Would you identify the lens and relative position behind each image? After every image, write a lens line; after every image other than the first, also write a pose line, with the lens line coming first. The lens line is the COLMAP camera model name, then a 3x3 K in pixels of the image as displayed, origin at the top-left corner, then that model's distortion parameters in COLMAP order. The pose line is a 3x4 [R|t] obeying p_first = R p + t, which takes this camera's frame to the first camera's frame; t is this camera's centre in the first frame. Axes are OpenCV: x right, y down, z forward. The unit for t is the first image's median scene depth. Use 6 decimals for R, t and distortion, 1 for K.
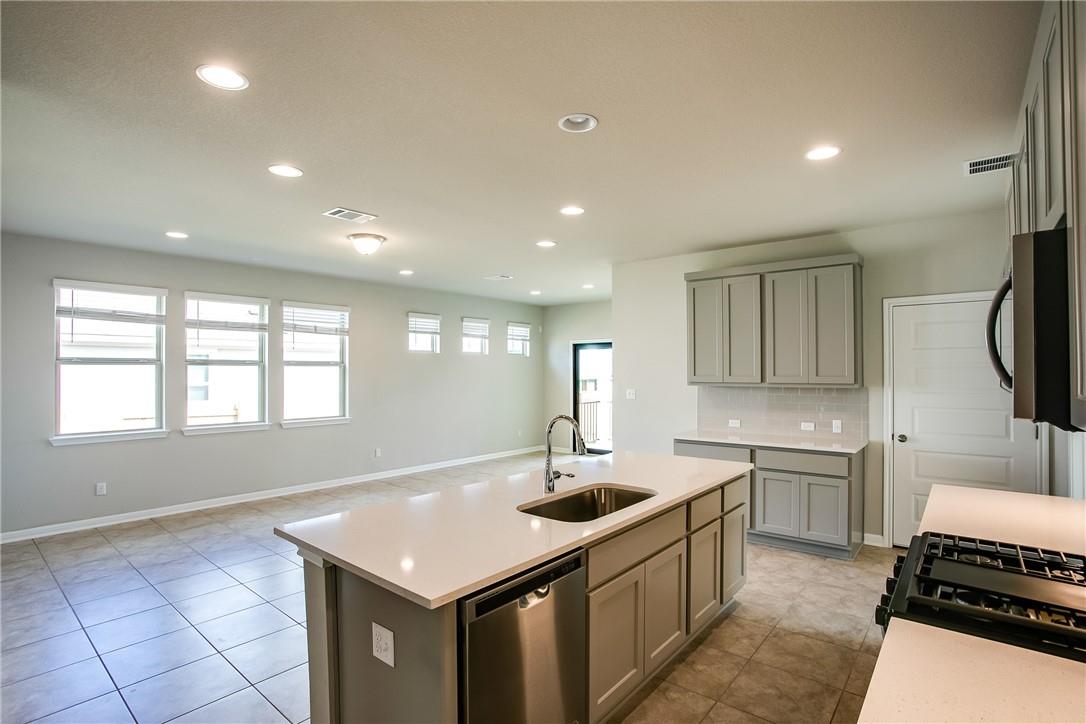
lens RADIAL K [[529.2, 0, 540.7], [0, 529.2, 368.4], [0, 0, 1]] dist [-0.082920, 0.036422]
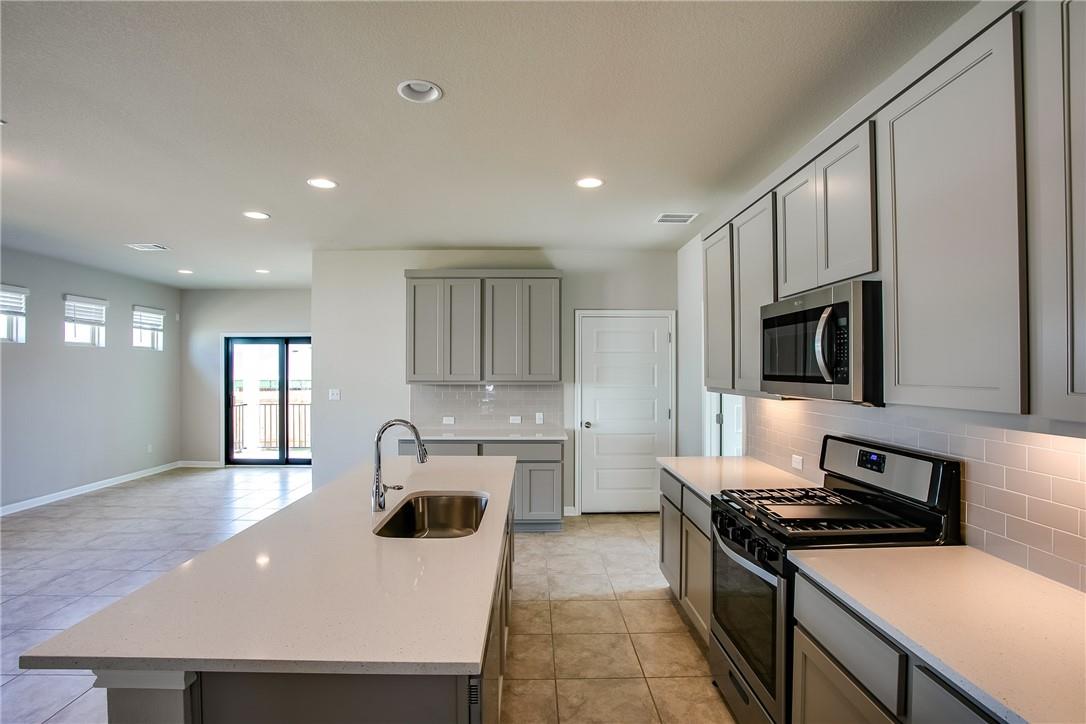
lens RADIAL K [[529.2, 0, 540.7], [0, 529.2, 368.4], [0, 0, 1]] dist [-0.082920, 0.036422]
pose [[0.758488, 0.003921, 0.651675, -0.164841], [-0.005457, 0.999985, 0.000335, 0.001068], [-0.651664, -0.003810, 0.758498, 0.089280]]
